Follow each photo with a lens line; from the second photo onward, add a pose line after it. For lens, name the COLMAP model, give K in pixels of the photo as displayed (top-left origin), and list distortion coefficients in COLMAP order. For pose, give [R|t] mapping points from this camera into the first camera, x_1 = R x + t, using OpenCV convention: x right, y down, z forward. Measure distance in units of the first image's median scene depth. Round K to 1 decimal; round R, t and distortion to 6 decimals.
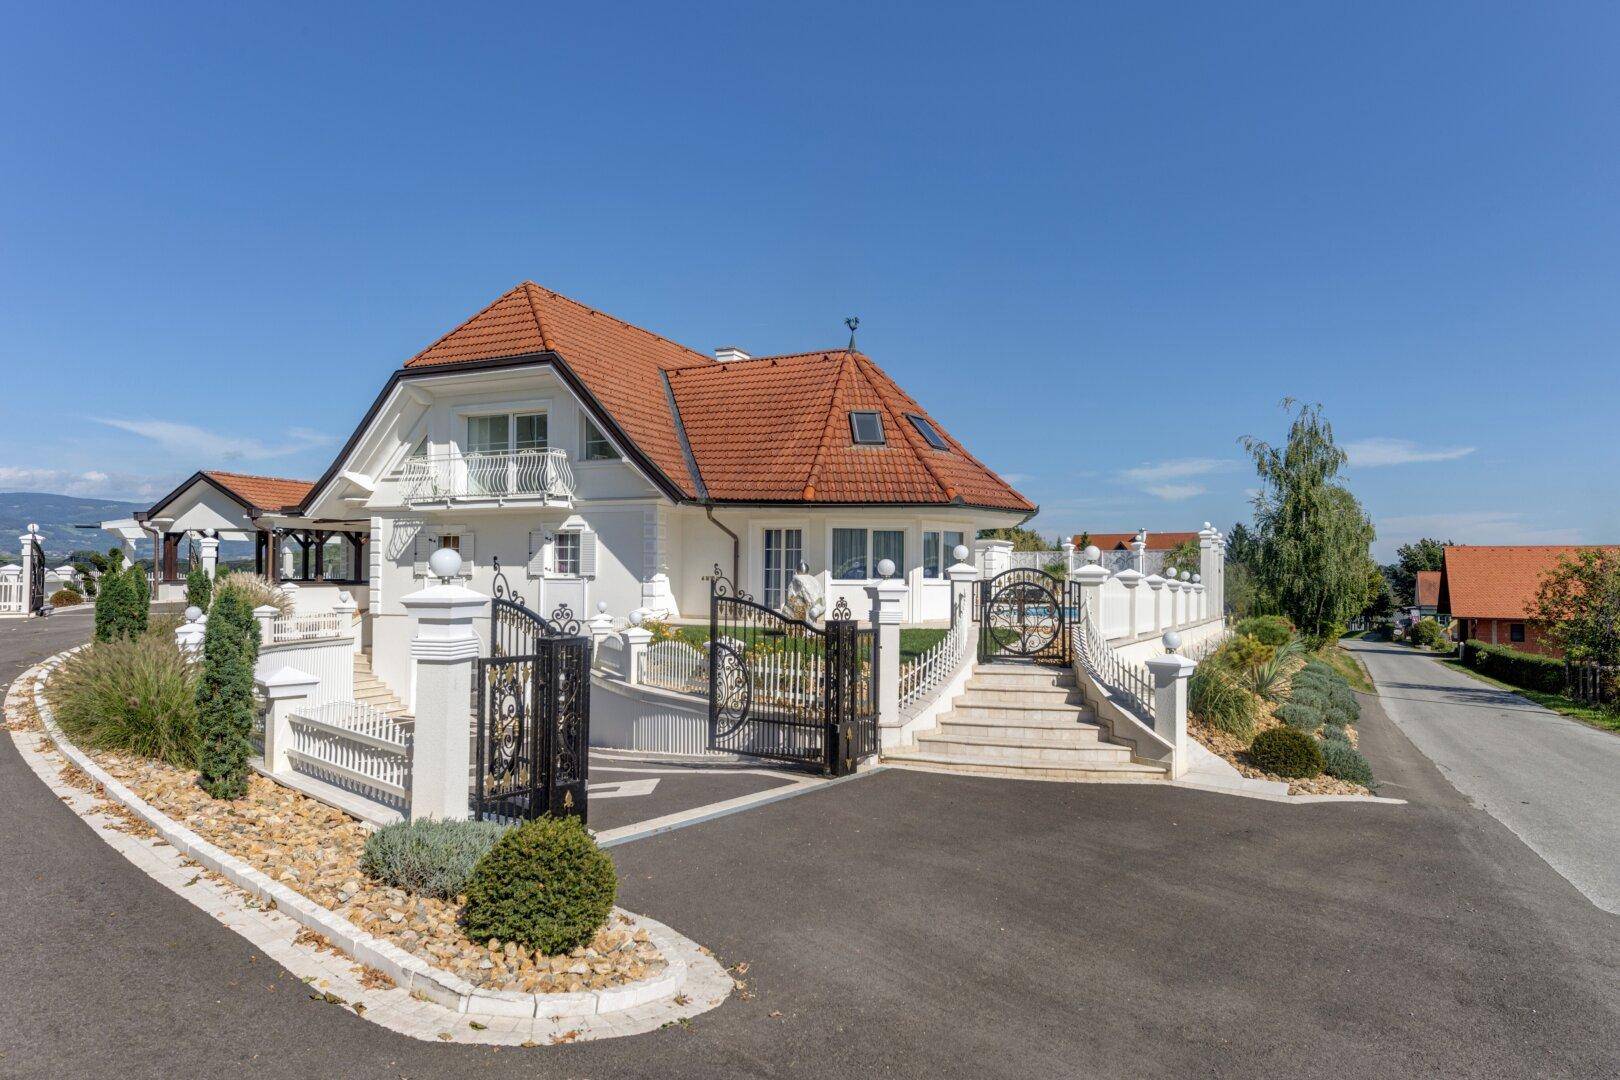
lens RADIAL K [[1043.8, 0, 815.8], [0, 1043.8, 534.6], [0, 0, 1]] dist [0.016403, -0.015707]
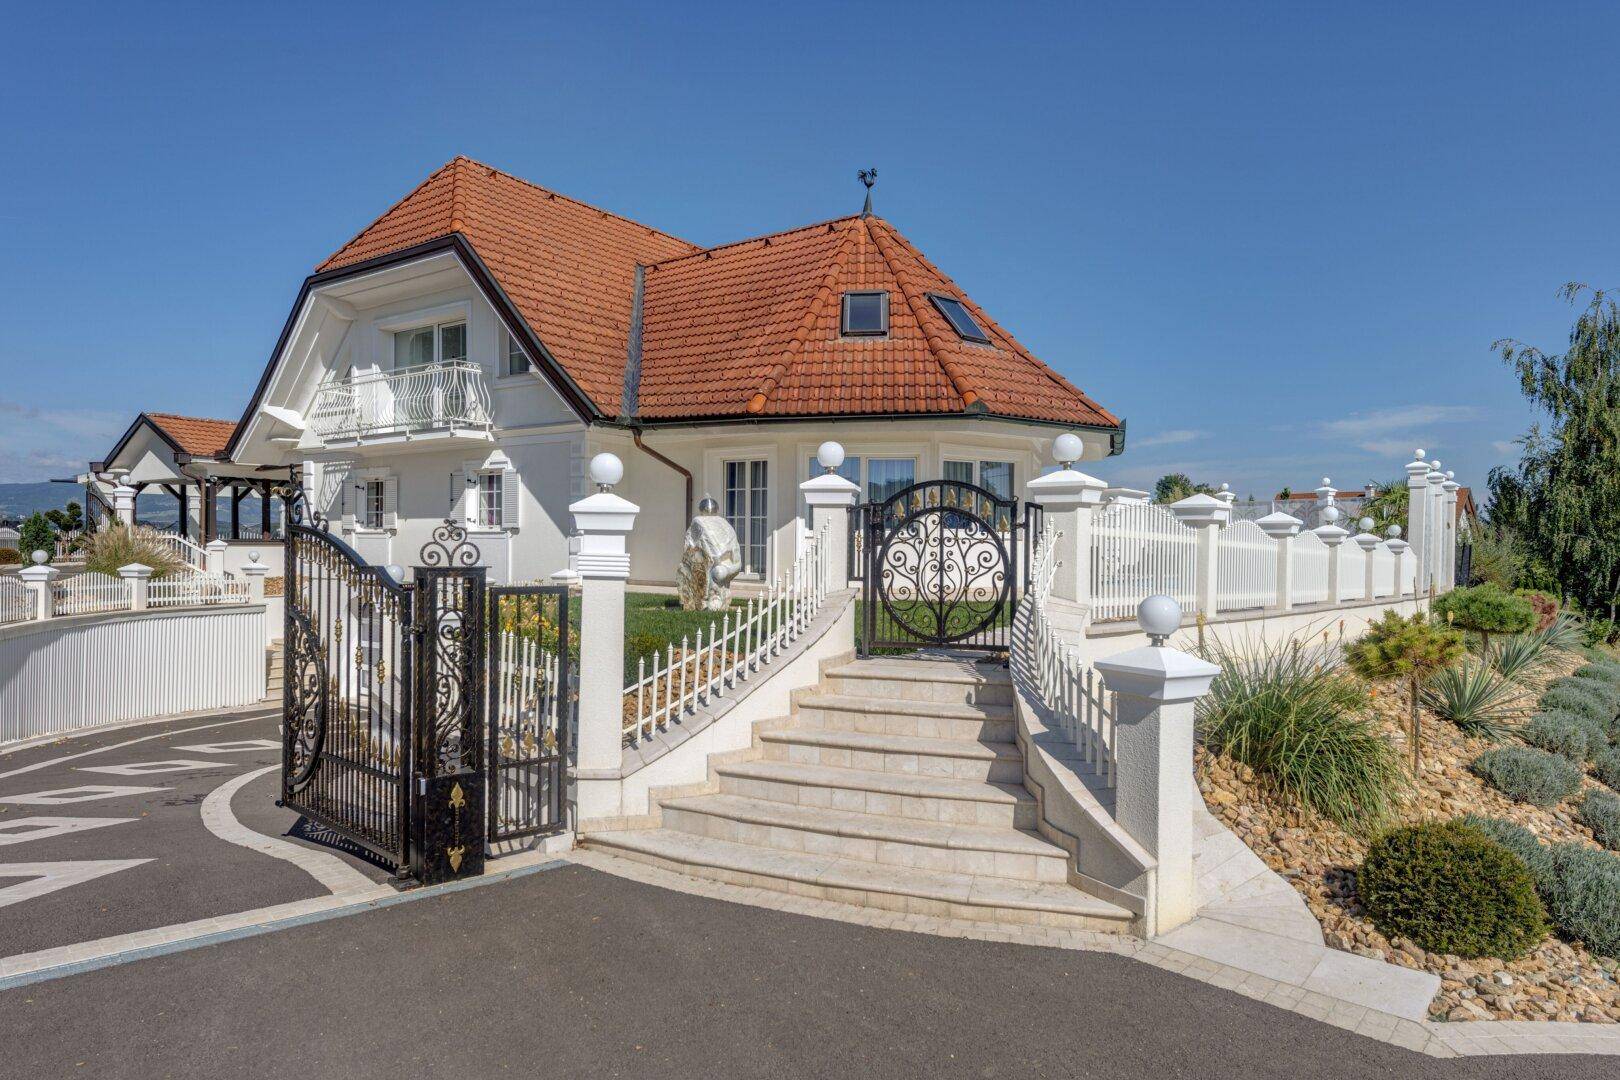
lens RADIAL K [[1043.8, 0, 804.2], [0, 1043.8, 548.3], [0, 0, 1]] dist [0.016403, -0.015707]
pose [[0.975009, -0.000372, -0.222163, 0.162256], [0.007606, 0.999468, 0.031708, 0.031740], [0.222033, -0.032605, 0.974494, 0.299698]]
